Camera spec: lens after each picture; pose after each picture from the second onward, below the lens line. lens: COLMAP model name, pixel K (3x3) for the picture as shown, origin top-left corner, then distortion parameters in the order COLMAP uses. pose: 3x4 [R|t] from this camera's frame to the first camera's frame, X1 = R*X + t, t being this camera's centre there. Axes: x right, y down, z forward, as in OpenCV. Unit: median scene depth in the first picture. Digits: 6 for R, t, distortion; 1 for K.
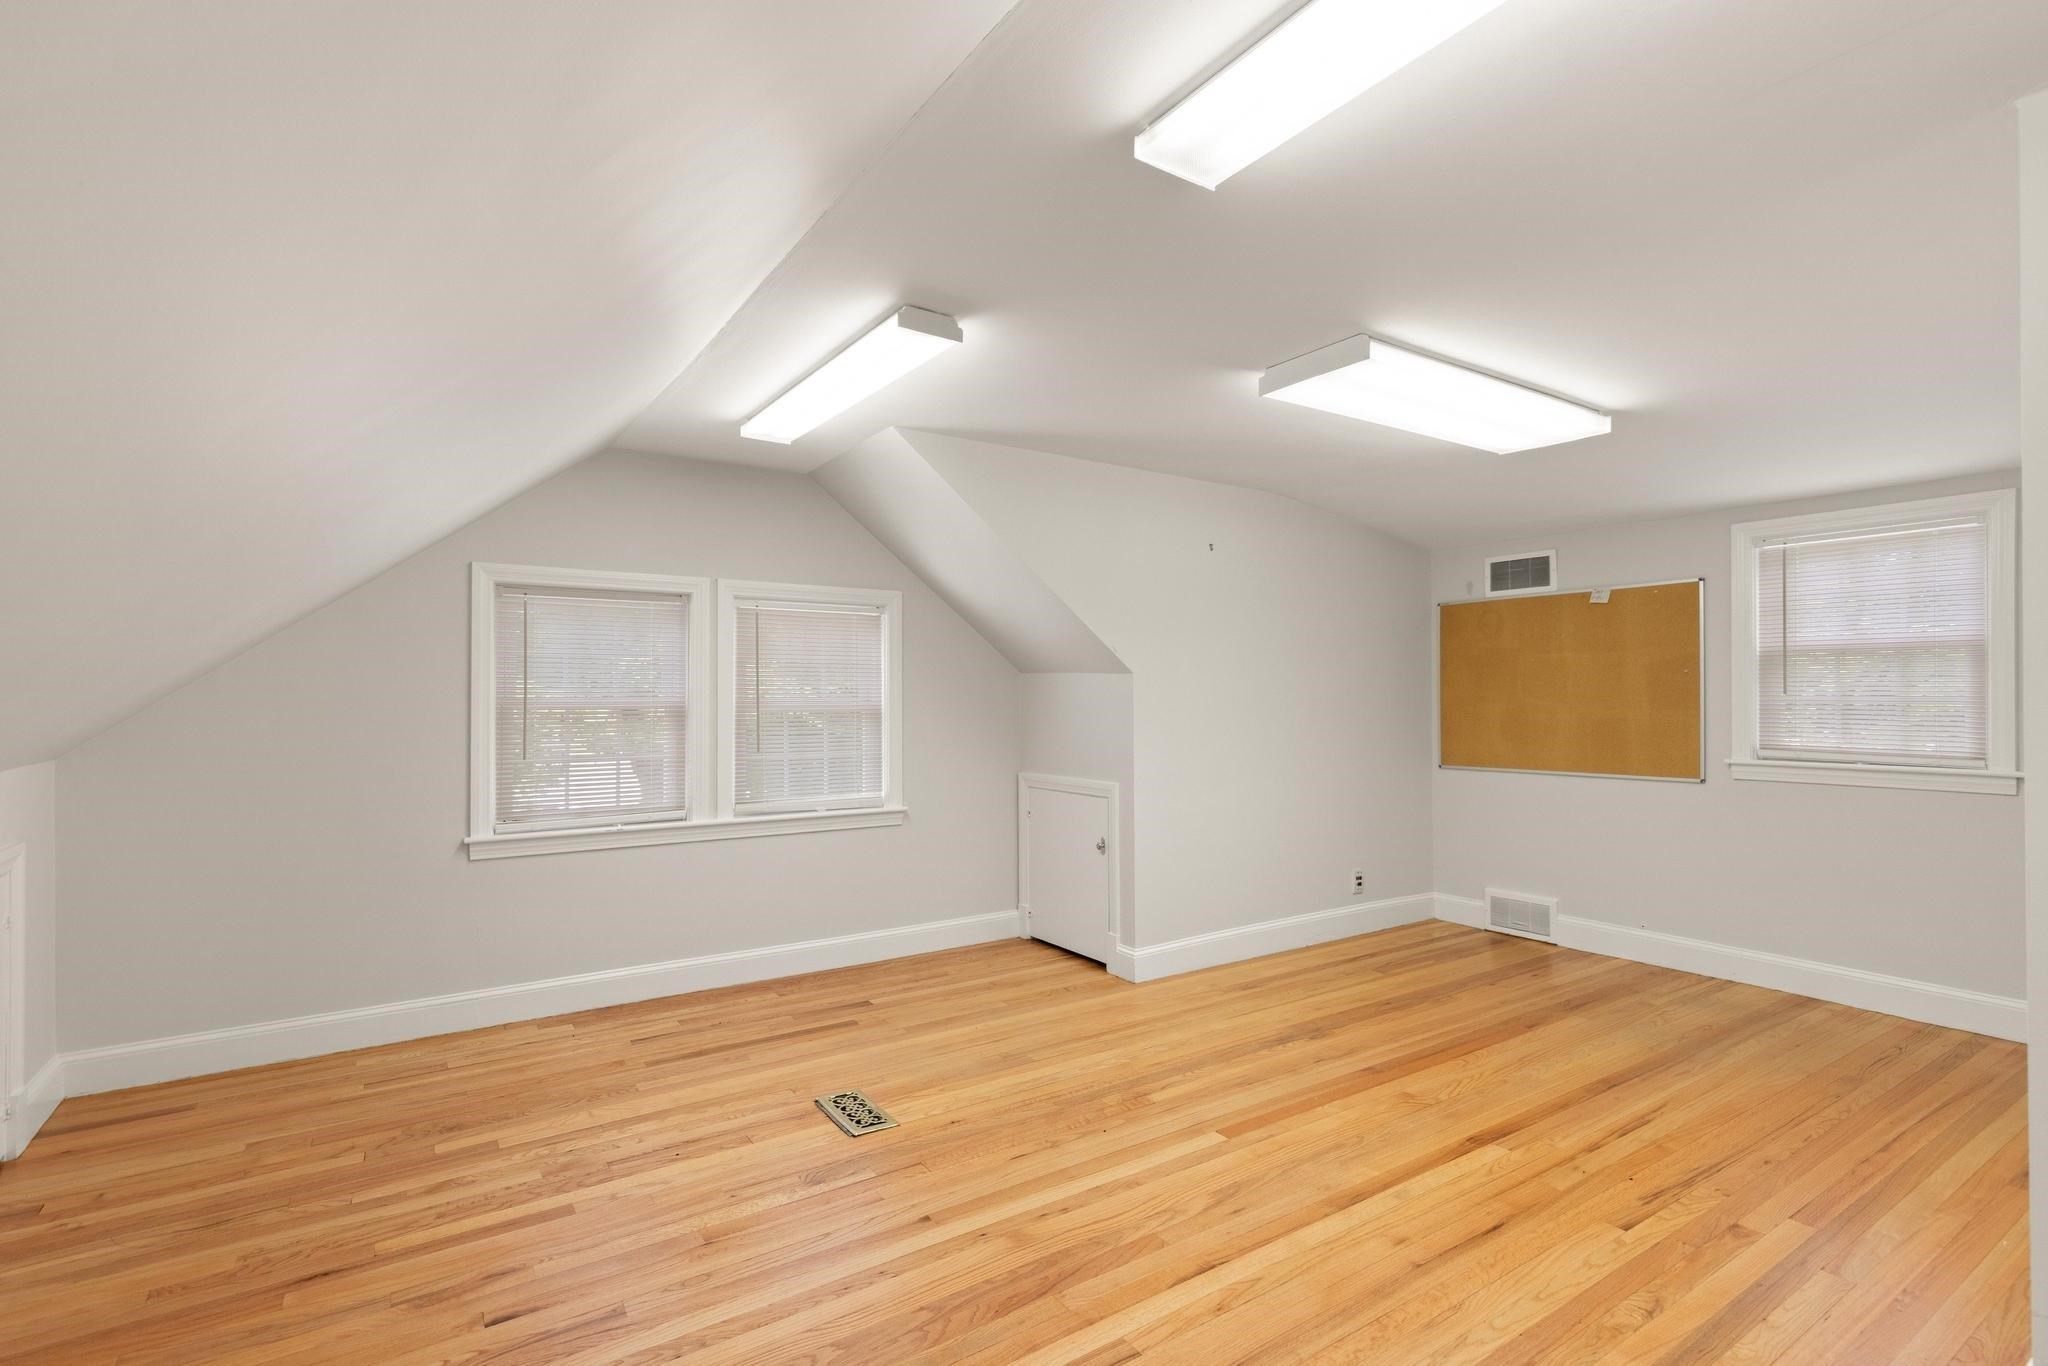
lens RADIAL K [[962.0, 0, 1024.3], [0, 962.0, 699.0], [0, 0, 1]] dist [0.007969, -0.000974]
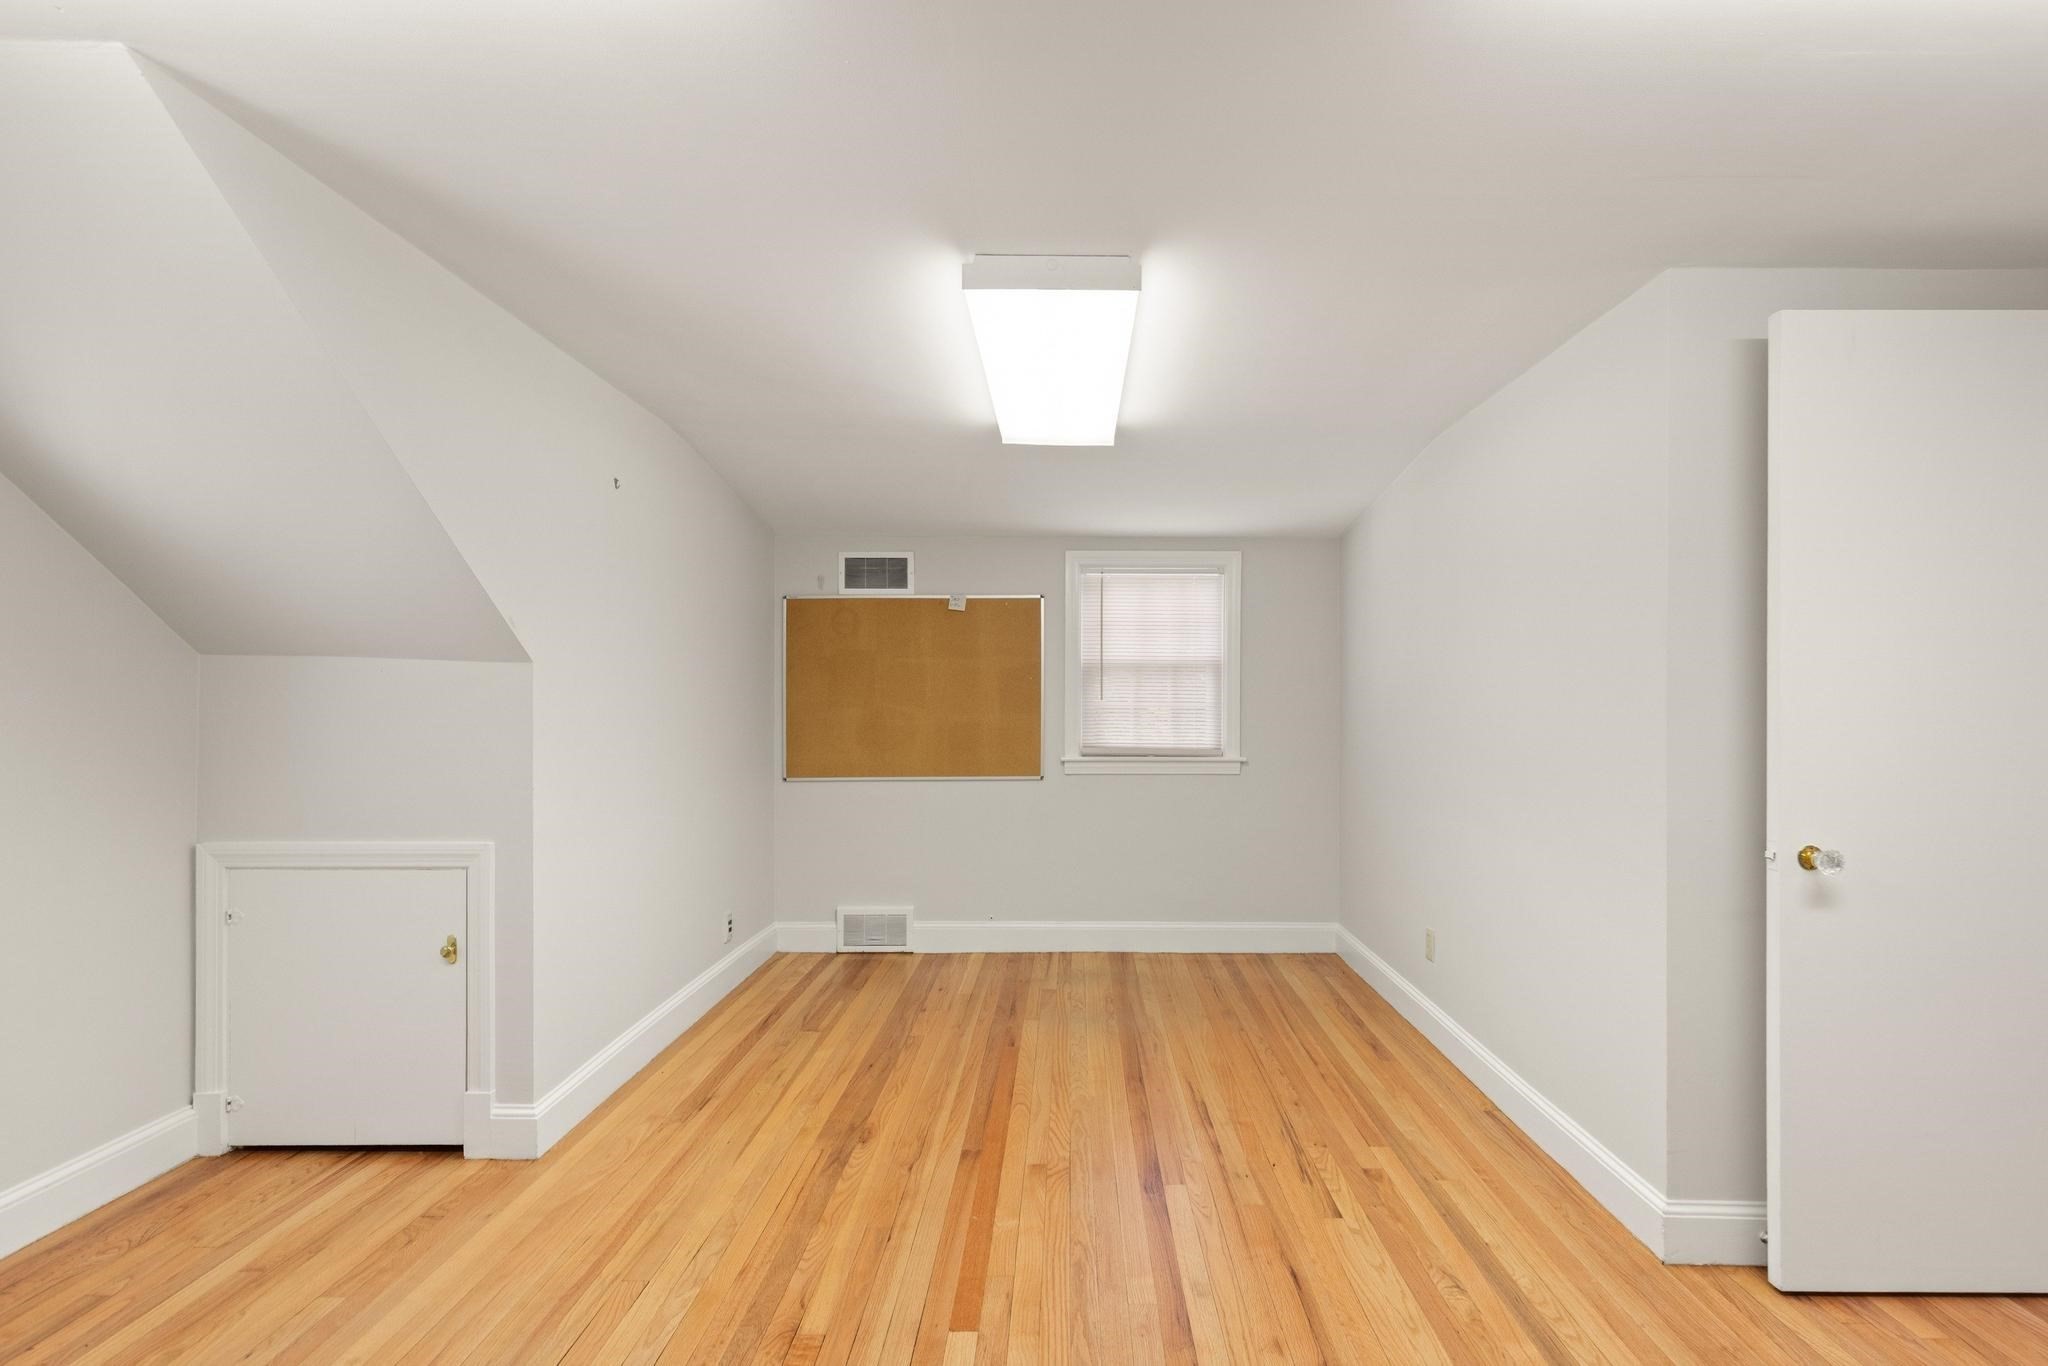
lens RADIAL K [[980.9, 0, 1073.4], [0, 980.9, 706.5], [0, 0, 1]] dist [0.008887, -0.000045]
pose [[0.552238, -0.002019, 0.833684, -0.252034], [-0.001022, 0.999995, 0.003098, -0.000800], [-0.833686, -0.002563, 0.552233, 0.399006]]
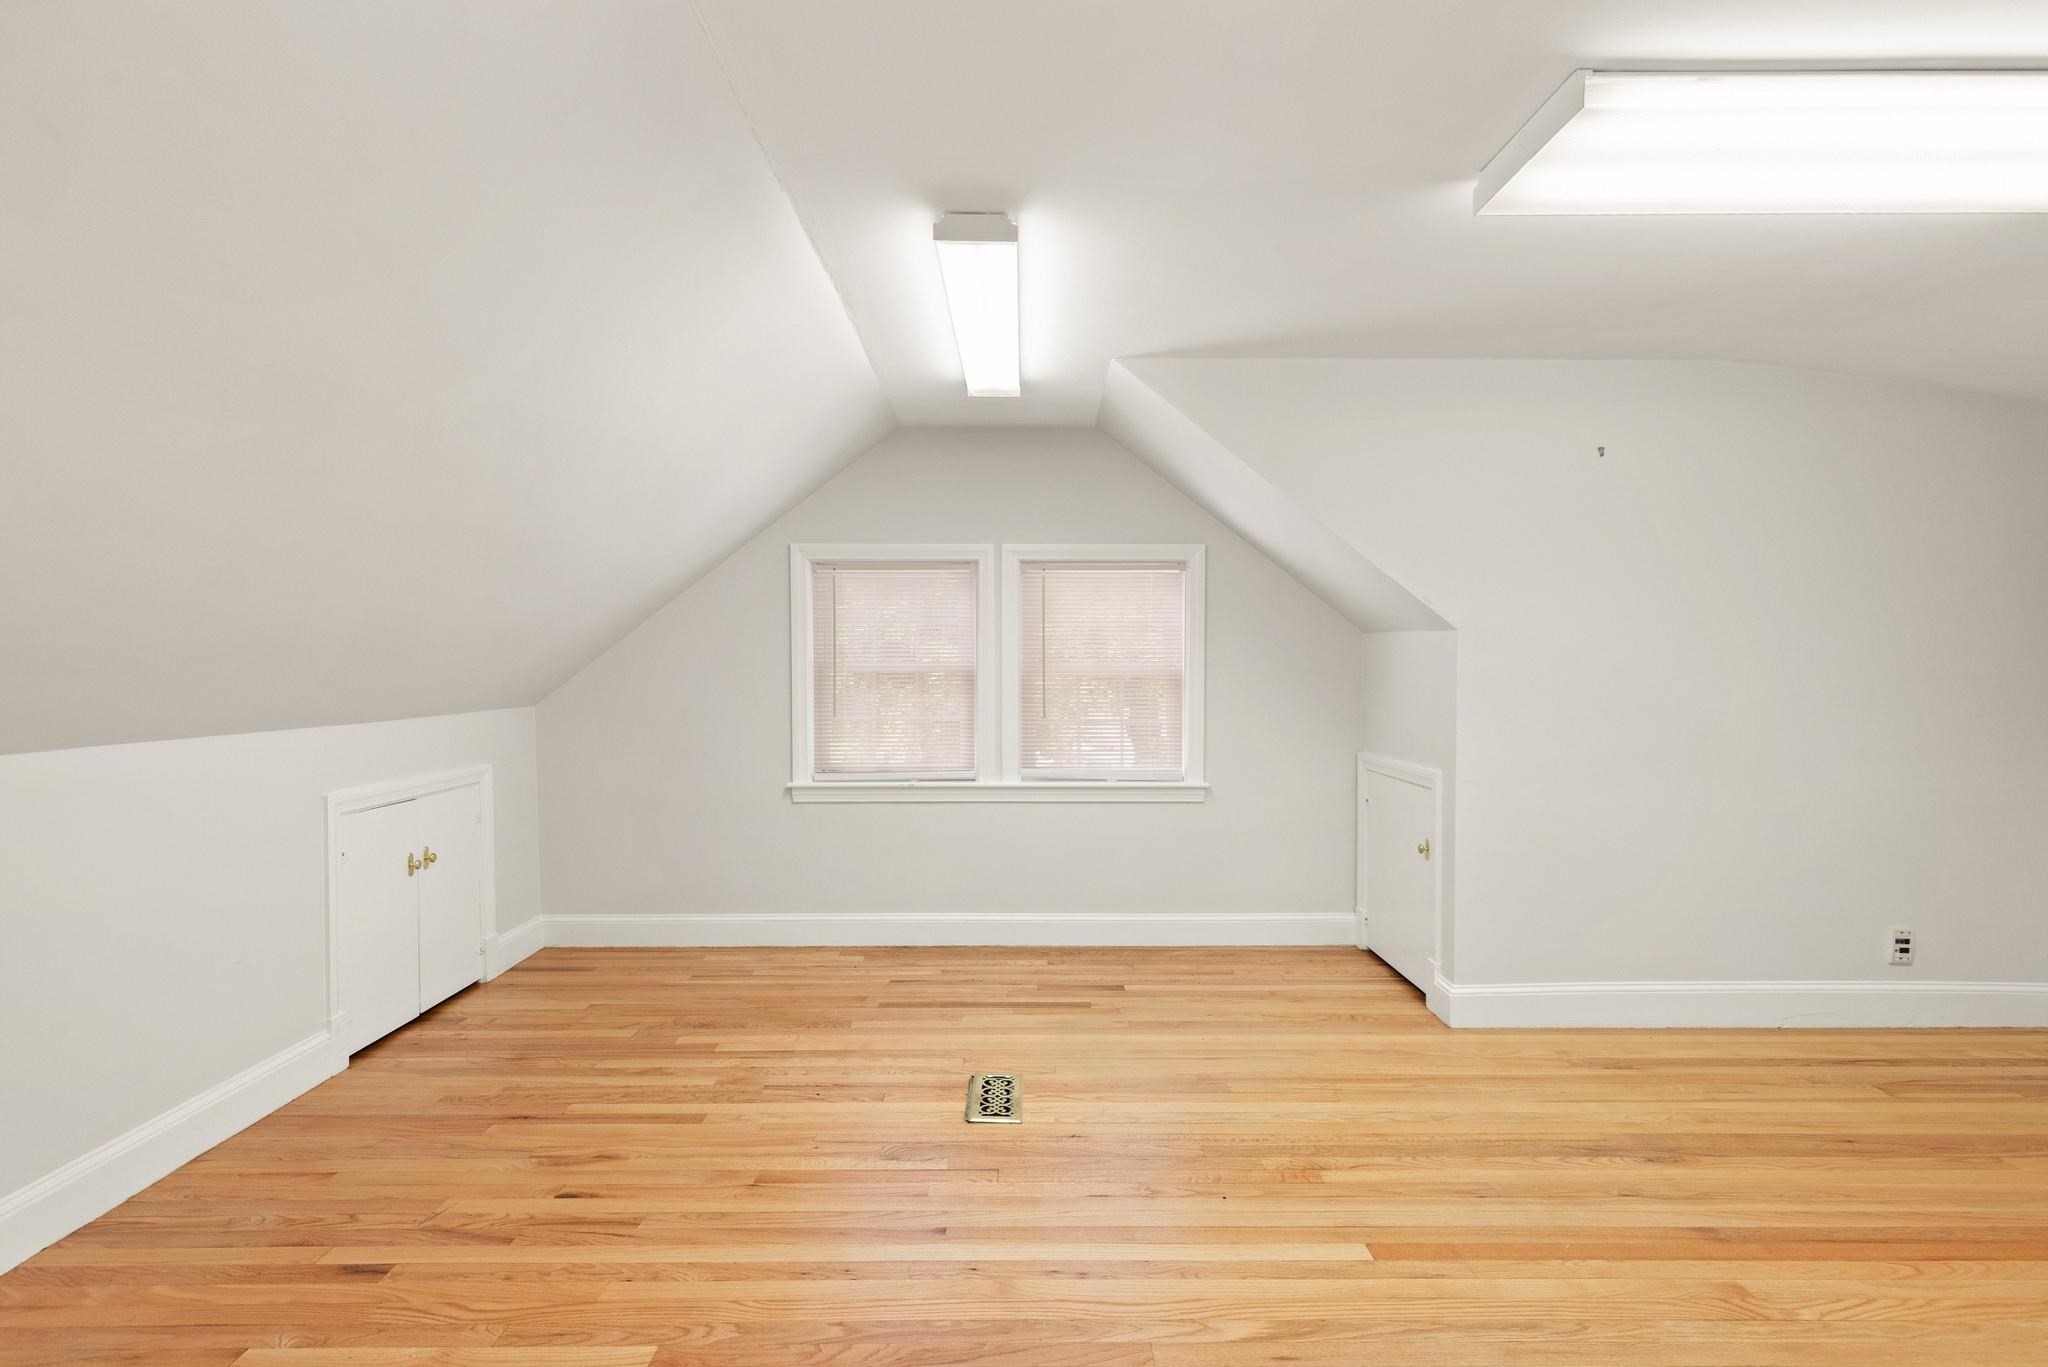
lens RADIAL K [[959.6, 0, 1024.8], [0, 959.6, 709.5], [0, 0, 1]] dist [0.008290, -0.001793]
pose [[0.834865, 0.026825, -0.549801, 0.279033], [-0.002330, 0.998975, 0.045201, 0.002835], [0.550450, -0.036456, 0.834072, 0.186168]]
